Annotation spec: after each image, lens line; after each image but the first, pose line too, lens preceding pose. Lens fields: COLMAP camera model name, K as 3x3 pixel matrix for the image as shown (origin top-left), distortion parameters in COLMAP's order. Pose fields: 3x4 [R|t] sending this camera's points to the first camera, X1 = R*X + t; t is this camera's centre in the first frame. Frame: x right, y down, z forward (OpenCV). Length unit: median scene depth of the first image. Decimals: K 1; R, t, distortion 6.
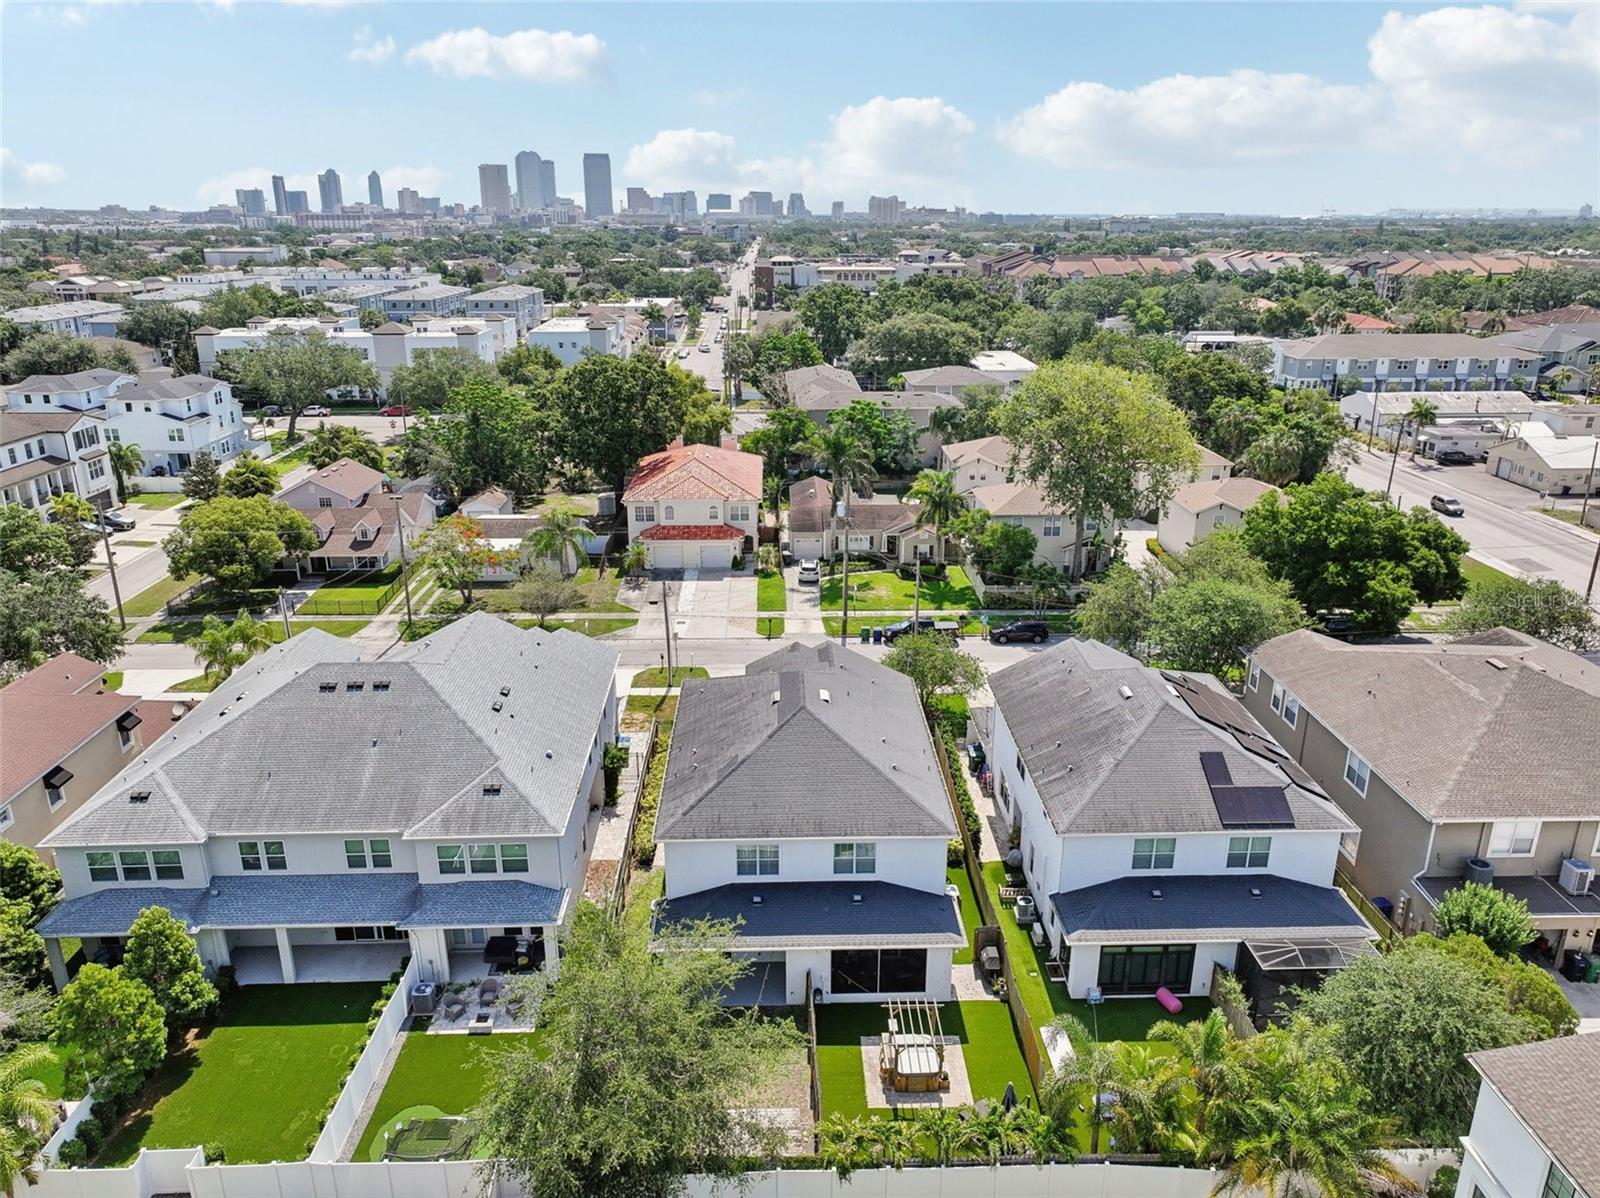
lens RADIAL K [[1126.4, 0, 804.9], [0, 1126.4, 601.7], [0, 0, 1]] dist [-0.003784, 0.015800]
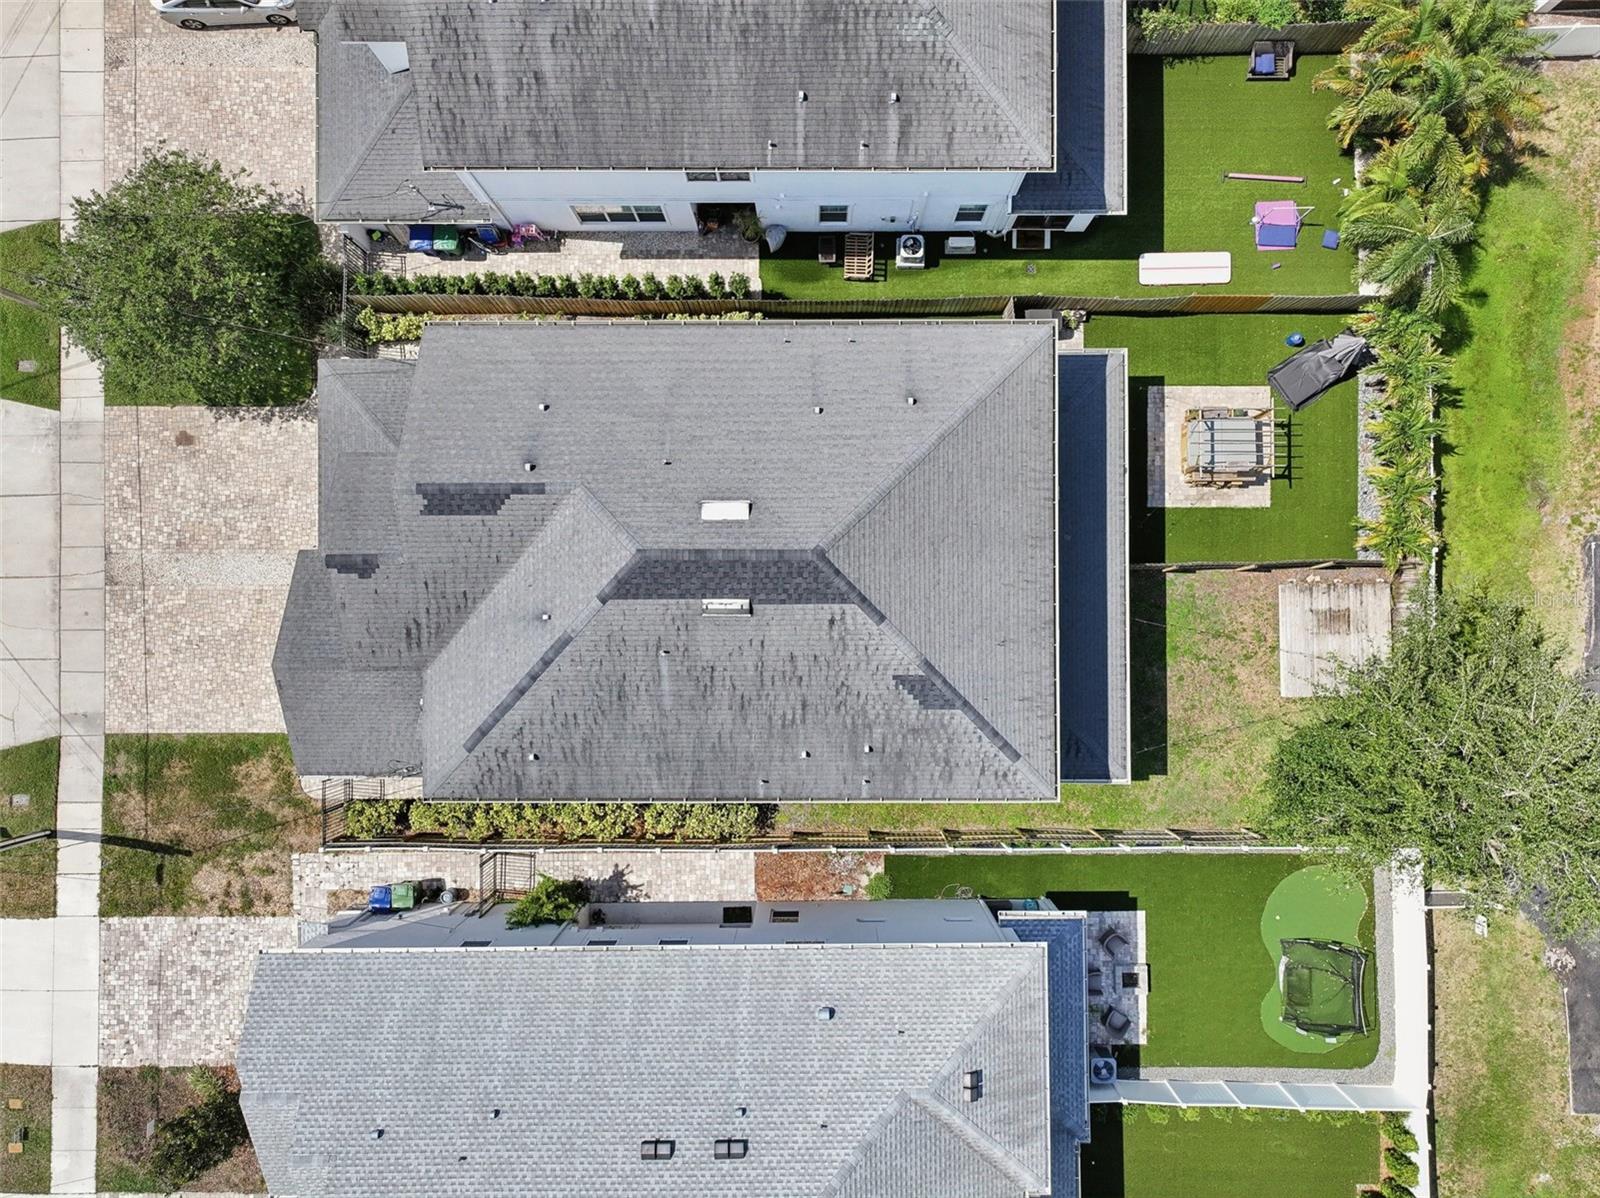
lens RADIAL K [[1126.4, 0, 804.9], [0, 1126.4, 601.7], [0, 0, 1]] dist [-0.003784, 0.015800]
pose [[0.026094, -0.999631, 0.007571, -0.015248], [0.339576, 0.015987, 0.940443, -0.220972], [-0.940217, -0.021968, 0.339868, 0.459729]]
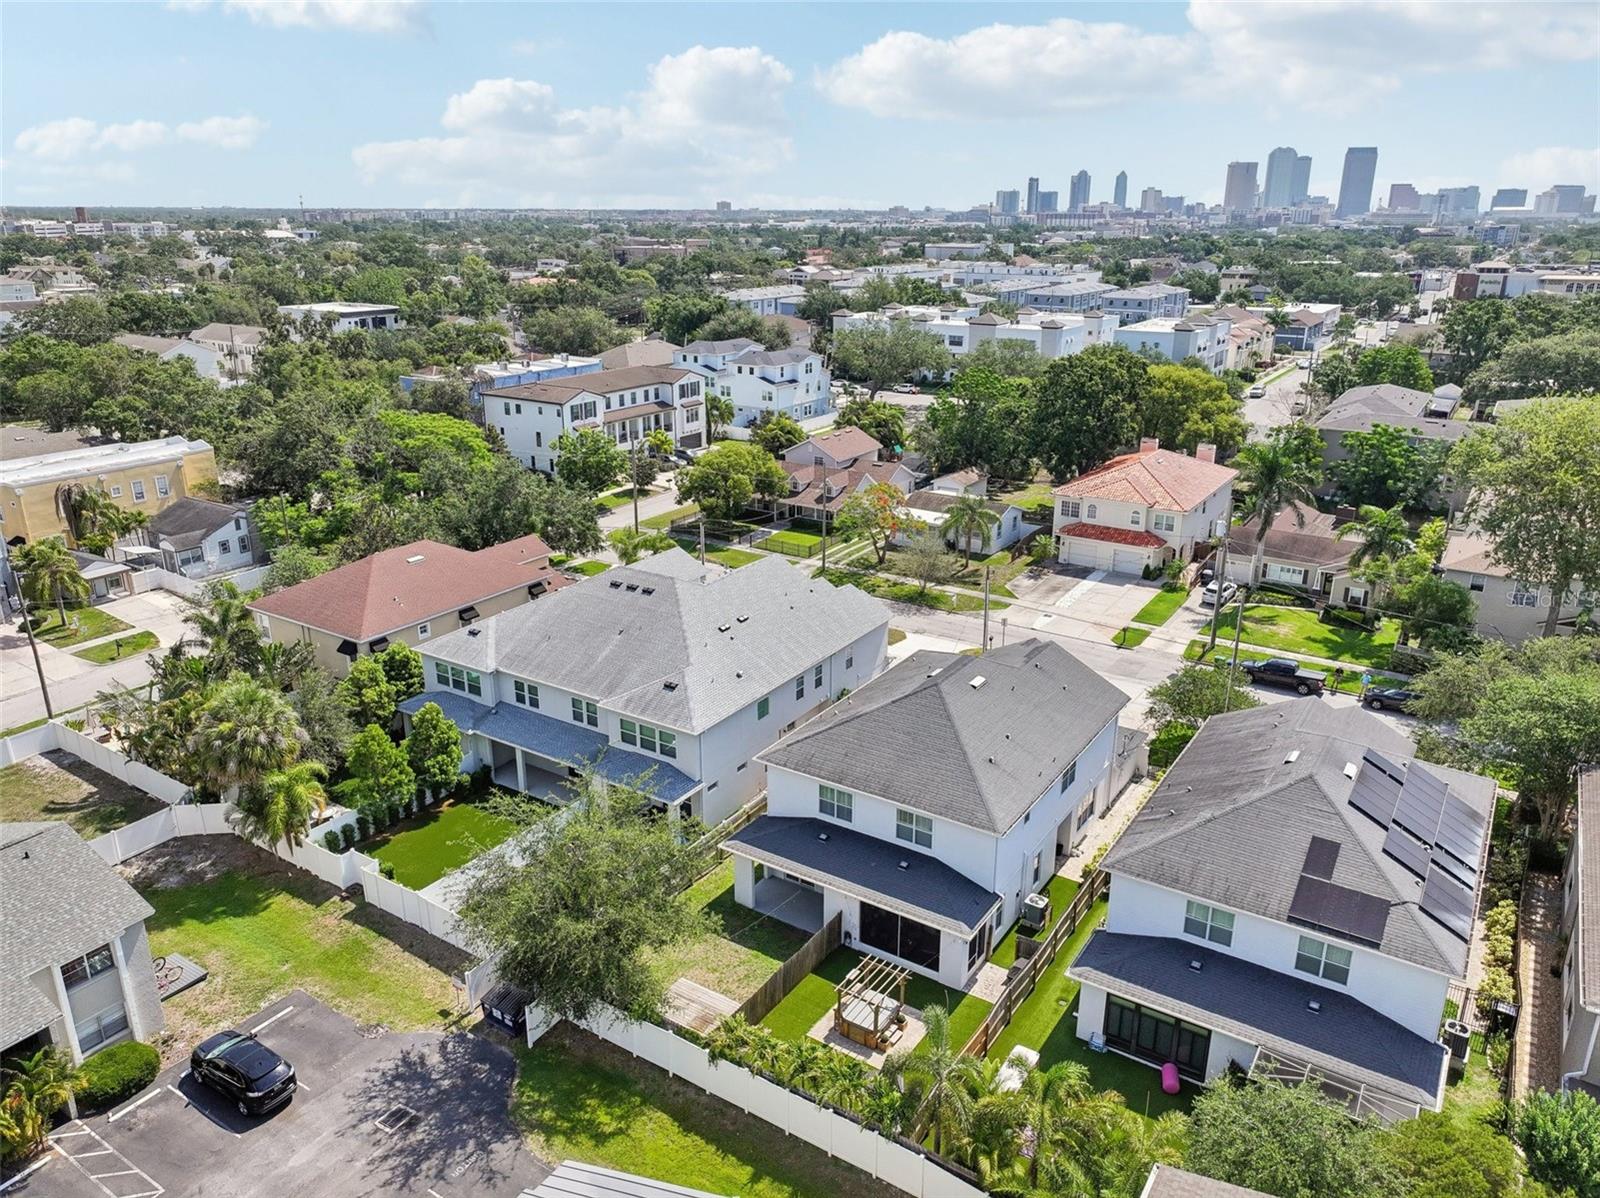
lens RADIAL K [[1126.4, 0, 804.9], [0, 1126.4, 601.7], [0, 0, 1]] dist [-0.003784, 0.015800]
pose [[0.818867, 0.187969, -0.542332, 0.250261], [-0.187640, 0.980608, 0.056555, -0.009727], [0.542446, 0.055452, 0.838258, 0.028440]]
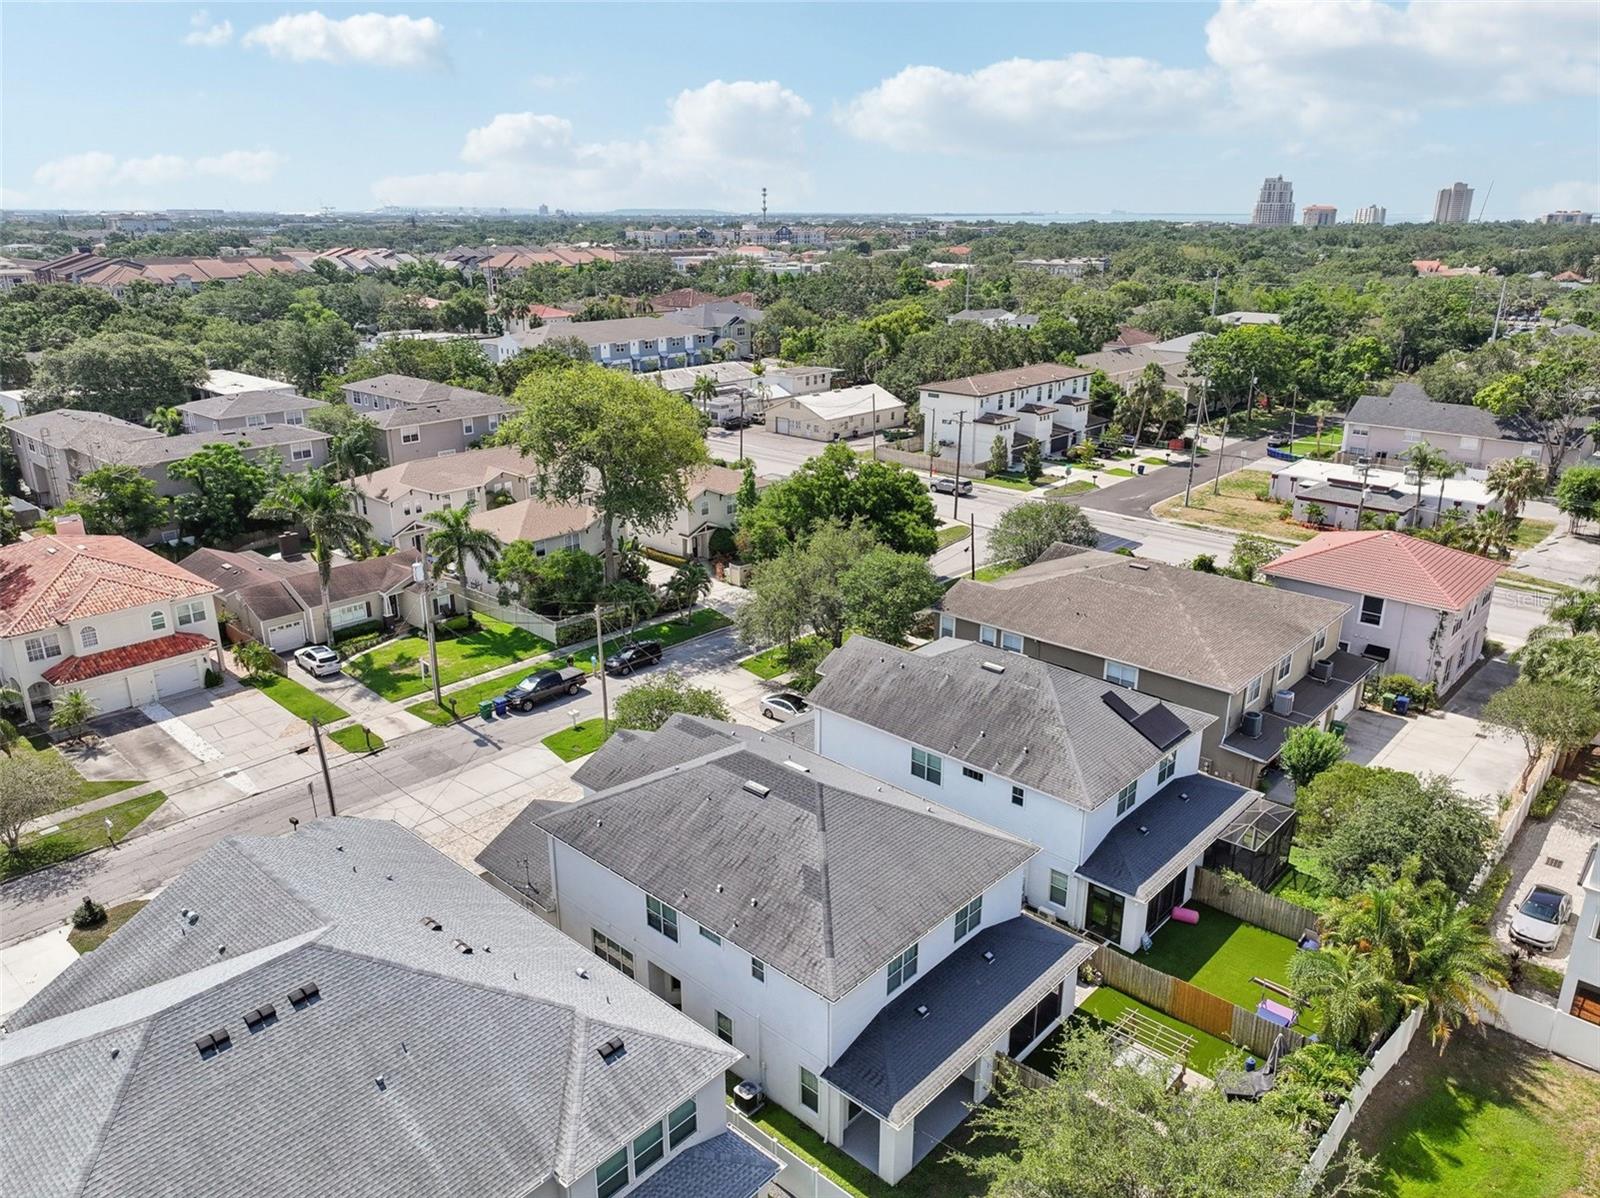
lens RADIAL K [[1128.6, 0, 803.9], [0, 1128.6, 602.2], [0, 0, 1]] dist [0.005011, 0.002852]
pose [[0.695789, -0.235069, 0.678690, -0.308681], [0.234147, 0.967542, 0.095069, -0.068355], [-0.679009, 0.092766, 0.728245, 0.207891]]
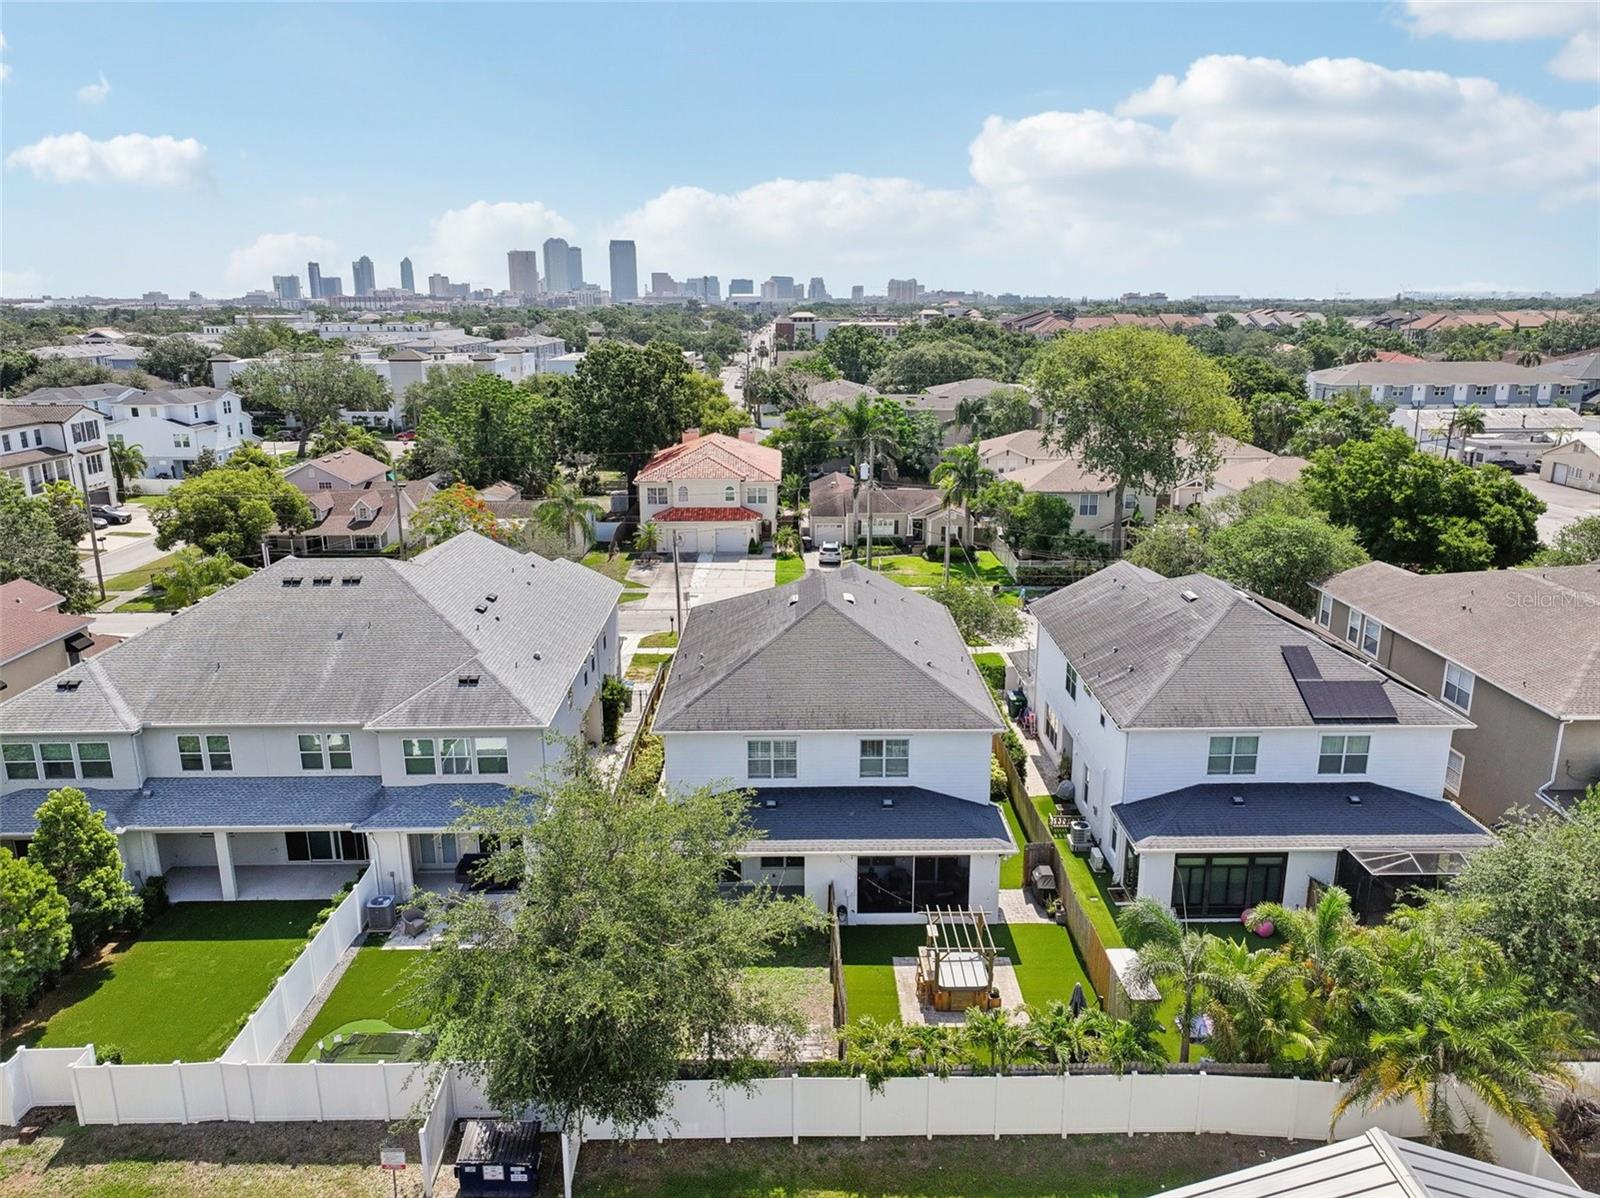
lens RADIAL K [[1126.4, 0, 804.9], [0, 1126.4, 601.7], [0, 0, 1]] dist [-0.003784, 0.015800]
pose [[0.999838, 0.000415, -0.018004, -0.000608], [-0.001703, 0.997432, -0.071600, 0.086995], [0.017928, 0.071619, 0.997271, 0.066482]]
